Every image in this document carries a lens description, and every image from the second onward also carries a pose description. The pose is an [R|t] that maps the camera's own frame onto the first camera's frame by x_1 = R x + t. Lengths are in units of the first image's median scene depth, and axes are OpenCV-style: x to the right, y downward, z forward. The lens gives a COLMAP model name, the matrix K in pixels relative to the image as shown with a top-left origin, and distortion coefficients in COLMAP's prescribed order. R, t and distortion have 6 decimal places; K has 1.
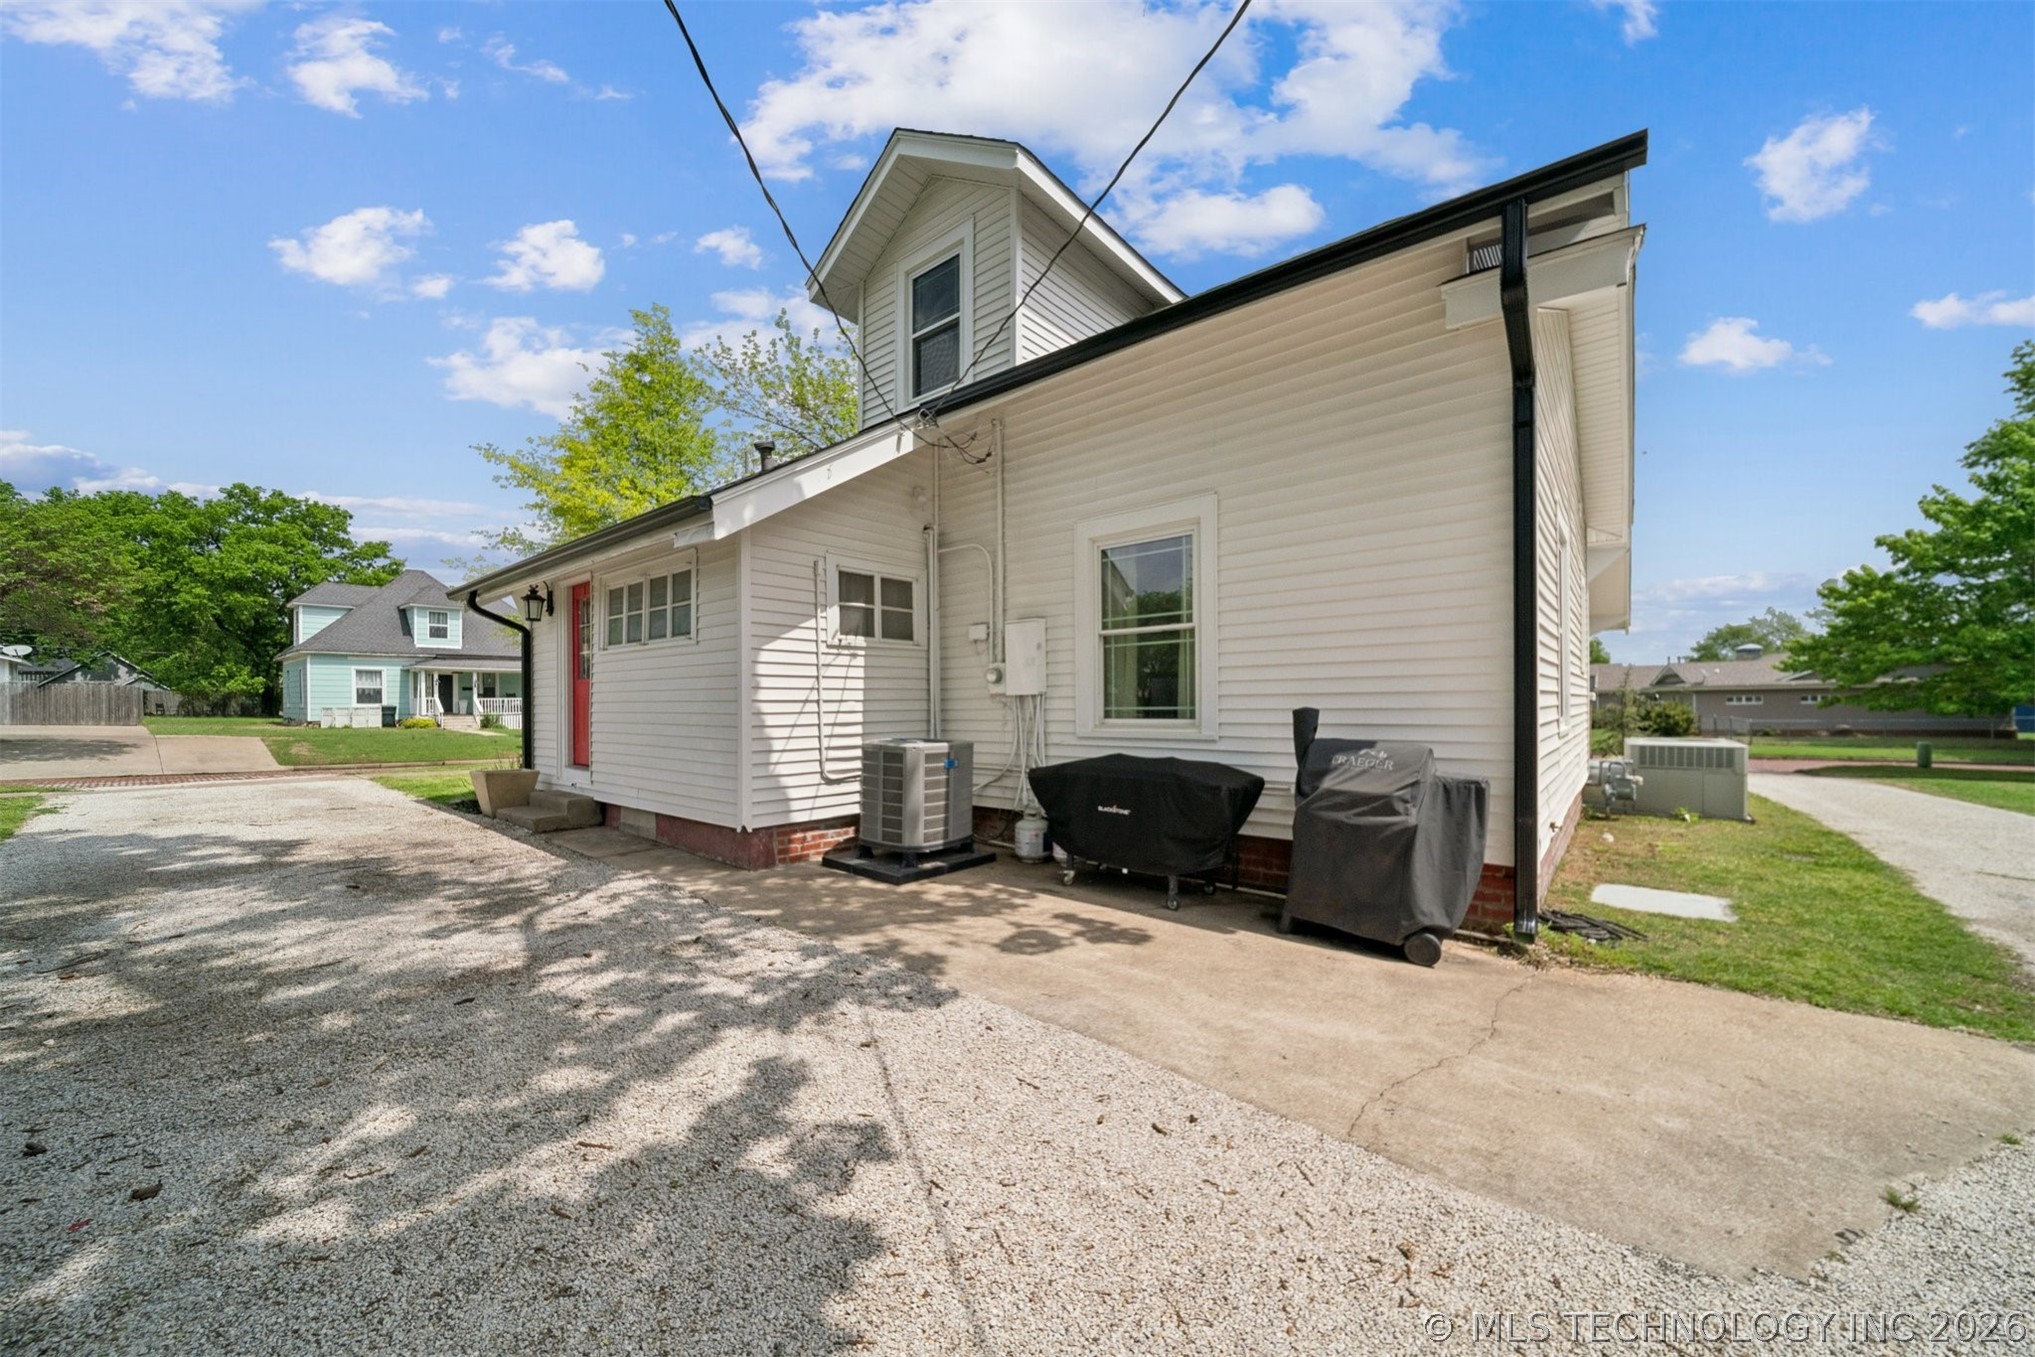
lens RADIAL K [[726.7, 0, 1023.5], [0, 726.7, 696.5], [0, 0, 1]] dist [-0.000969, -0.000150]
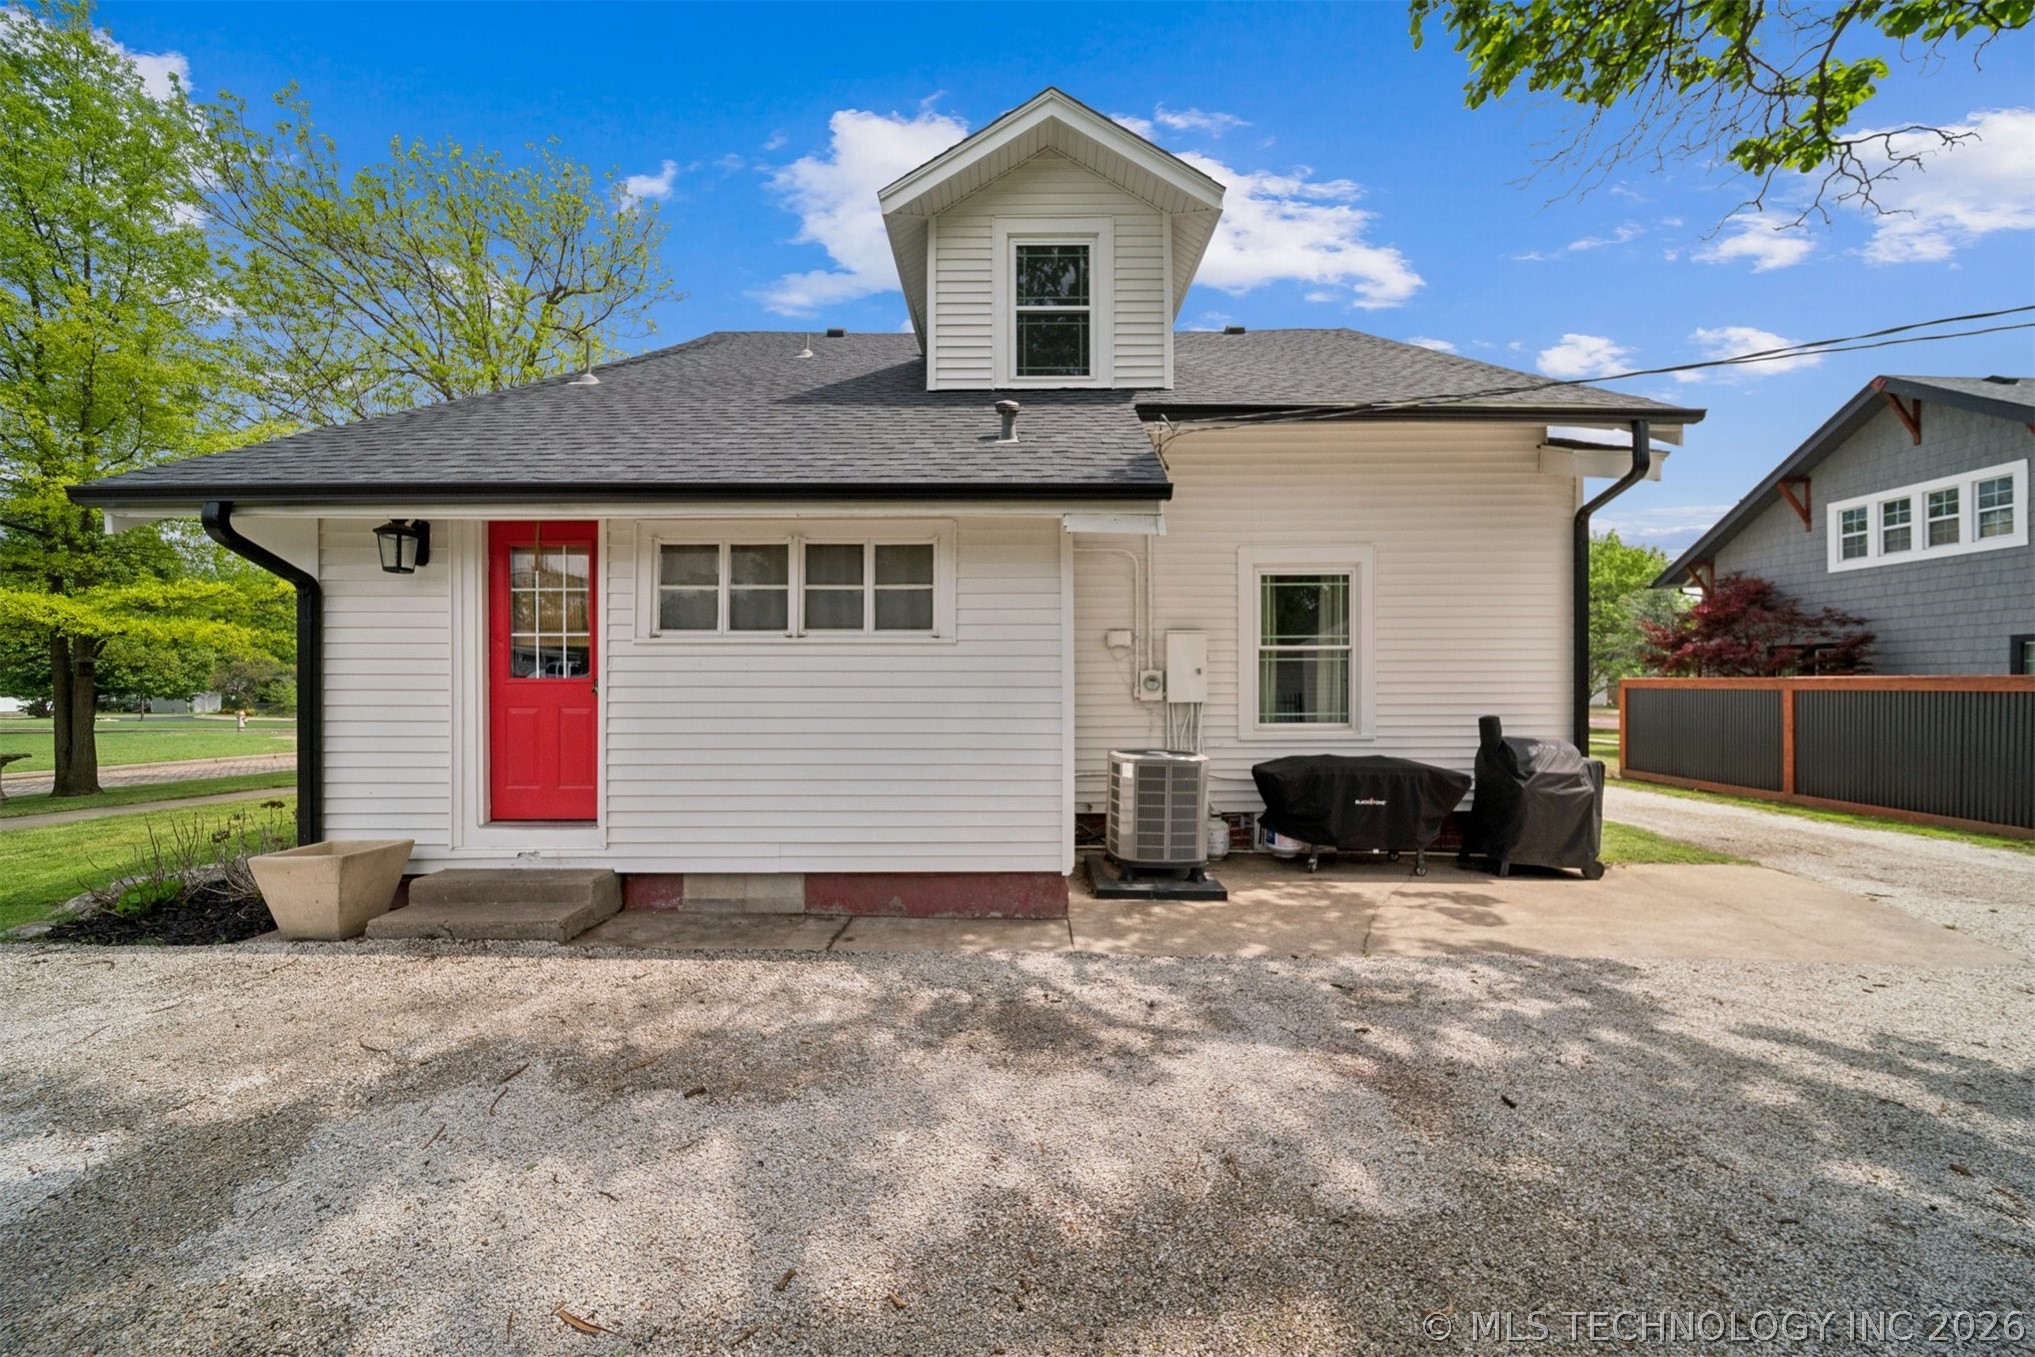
lens RADIAL K [[734.6, 0, 1021.6], [0, 734.6, 669.0], [0, 0, 1]] dist [0.000384, -0.000101]
pose [[0.768610, 0.016051, 0.639516, -1.276463], [-0.009169, 0.999859, -0.014075, -0.048823], [-0.639652, 0.004955, 0.768649, 0.503087]]
